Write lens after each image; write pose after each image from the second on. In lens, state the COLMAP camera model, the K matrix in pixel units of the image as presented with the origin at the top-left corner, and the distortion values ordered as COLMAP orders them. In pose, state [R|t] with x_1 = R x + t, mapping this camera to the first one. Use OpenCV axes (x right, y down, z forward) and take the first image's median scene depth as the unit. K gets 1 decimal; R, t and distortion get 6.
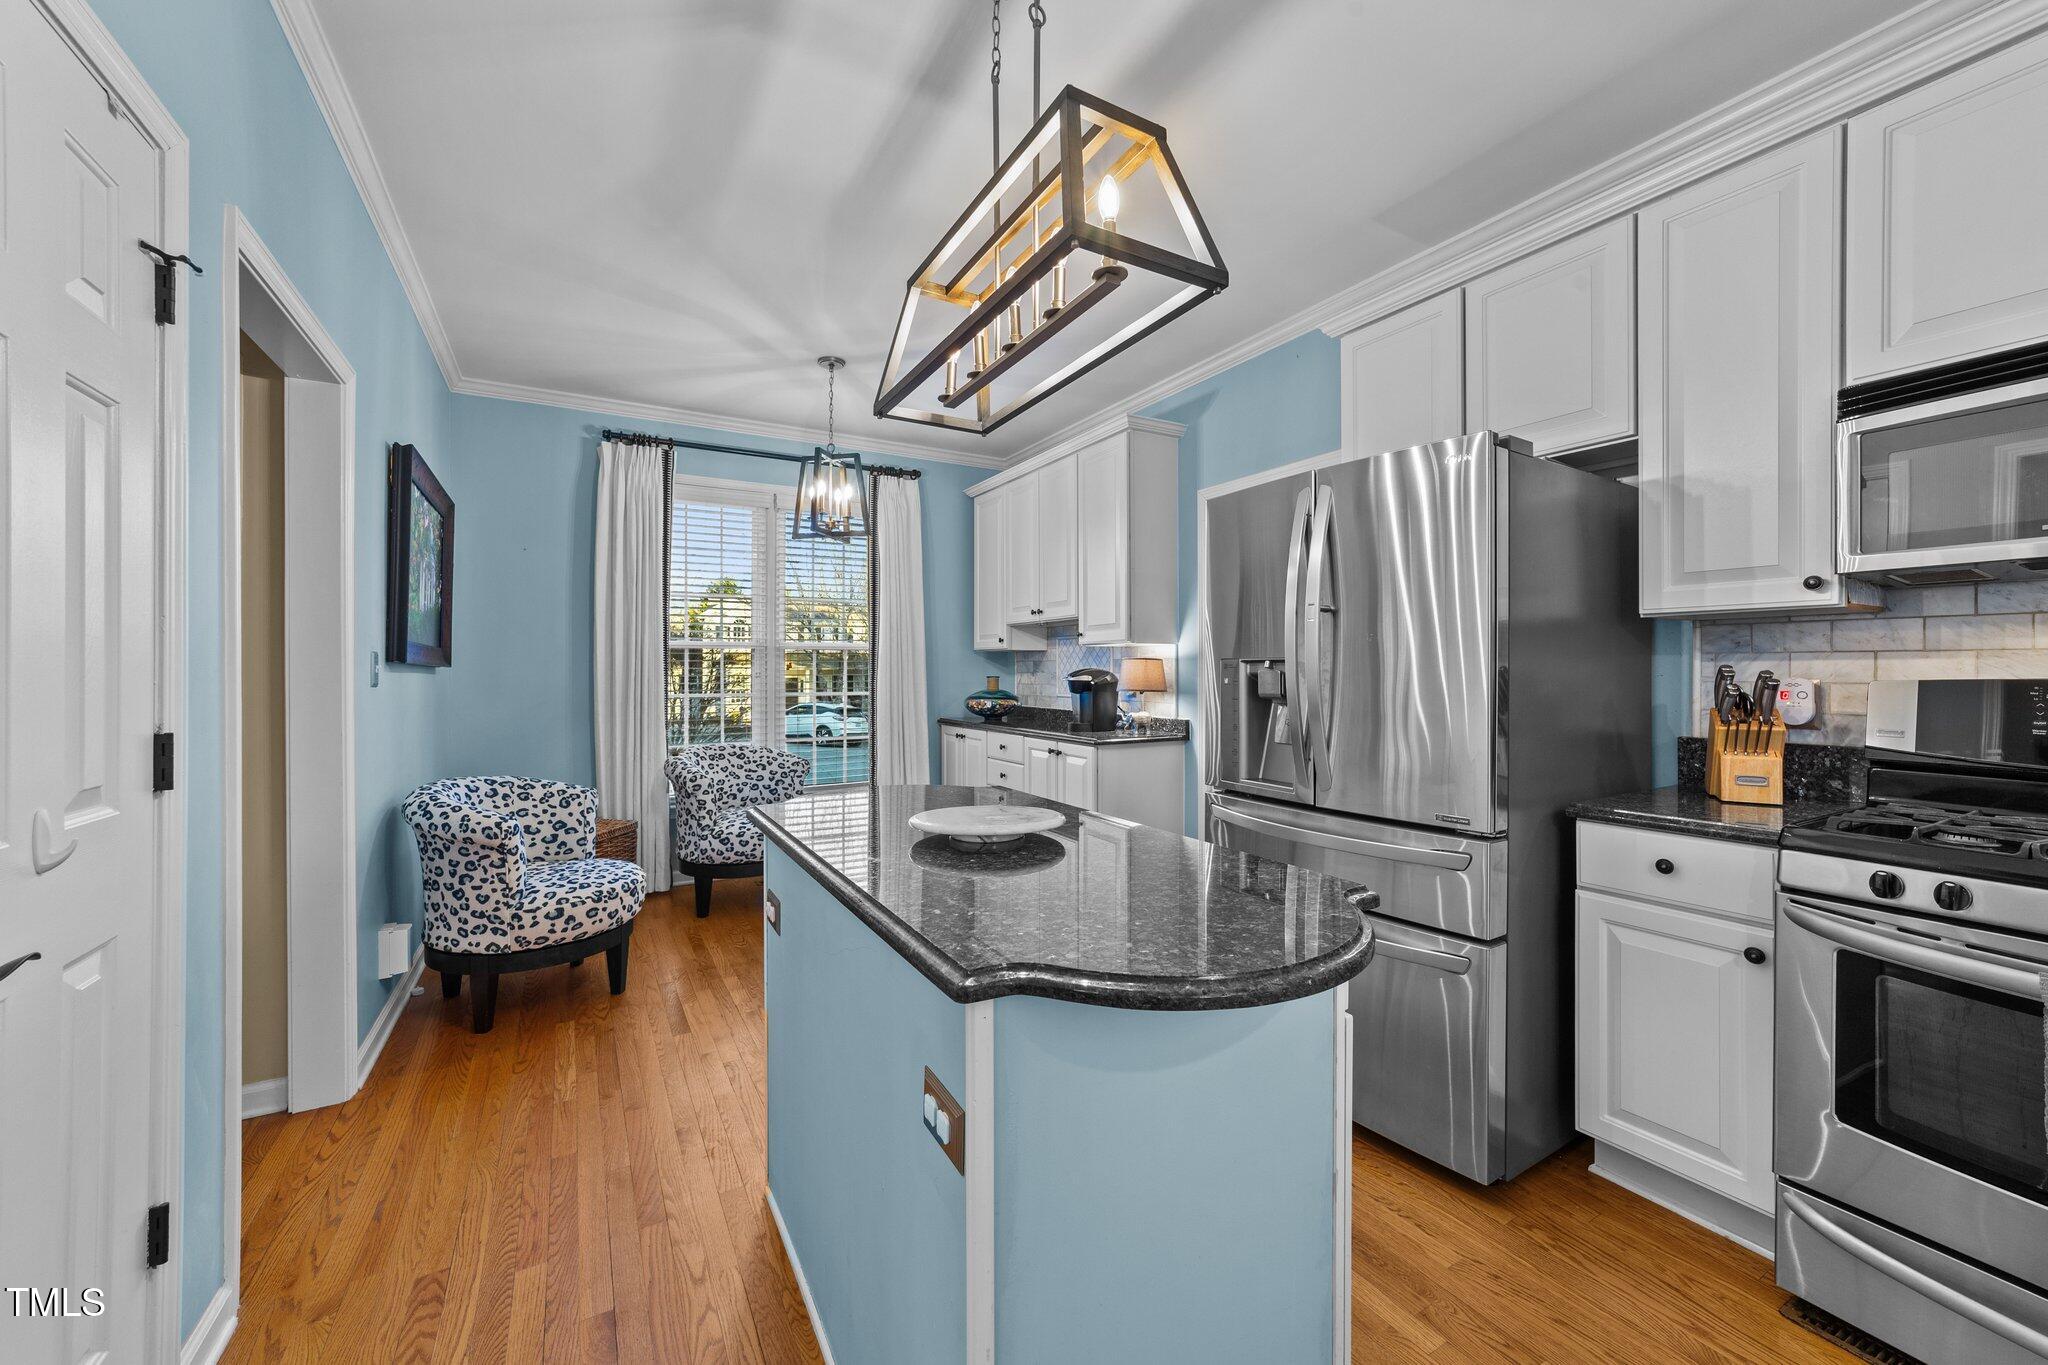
lens RADIAL K [[785.9, 0, 1032.9], [0, 785.9, 673.7], [0, 0, 1]] dist [-0.018639, 0.008660]
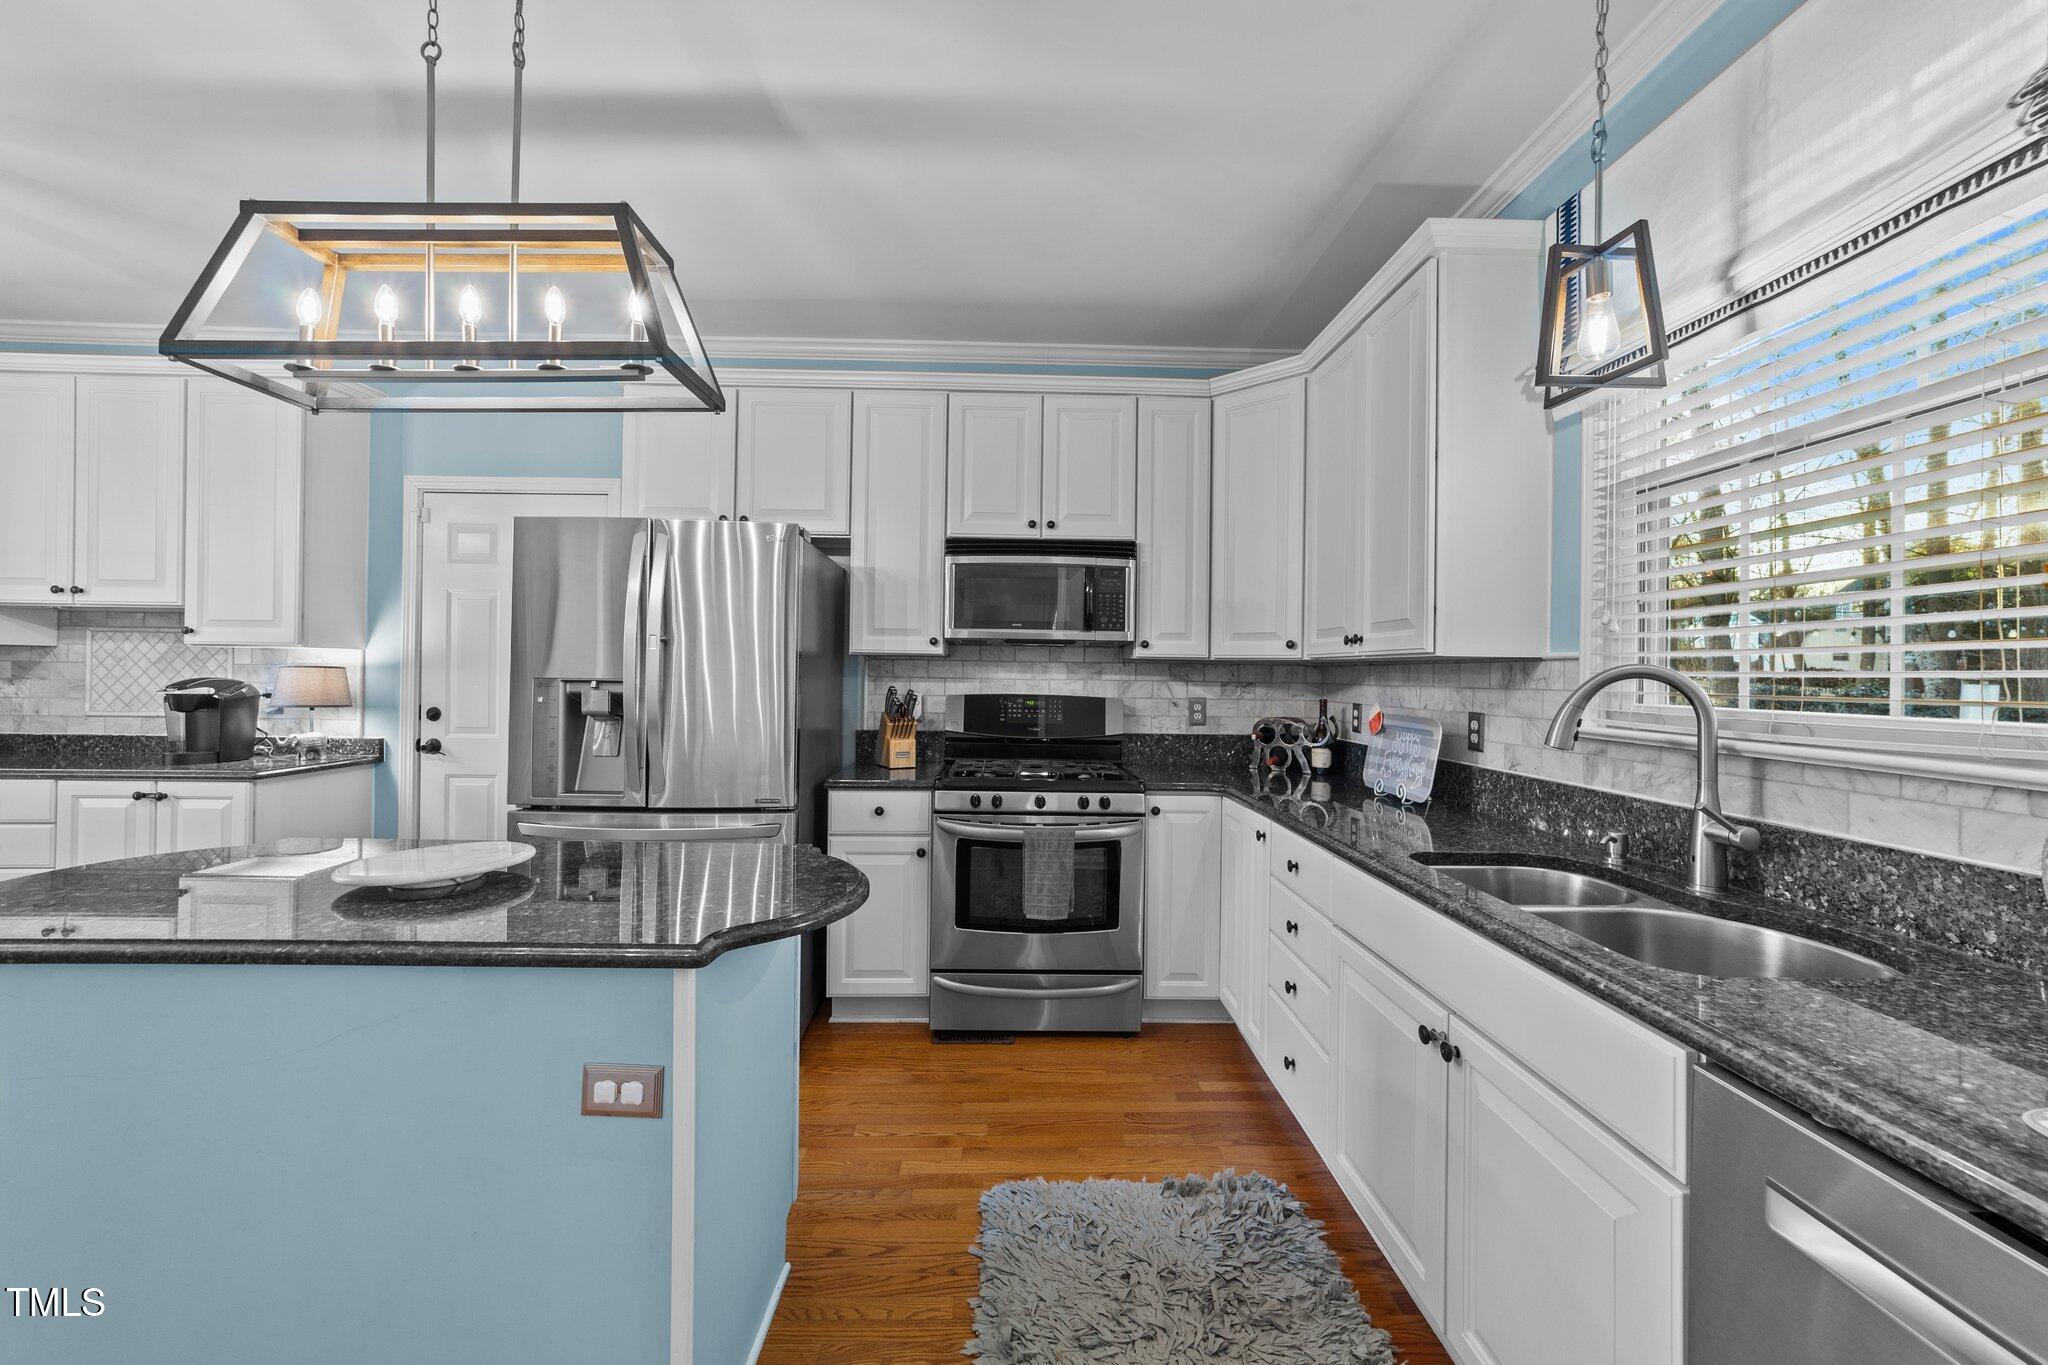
lens RADIAL K [[785.9, 0, 1032.9], [0, 785.9, 673.7], [0, 0, 1]] dist [-0.018639, 0.008660]
pose [[0.472100, 0.006614, 0.881520, -0.399162], [-0.011724, 0.999931, -0.001223, -0.035216], [-0.881467, -0.009758, 0.472145, -0.049095]]
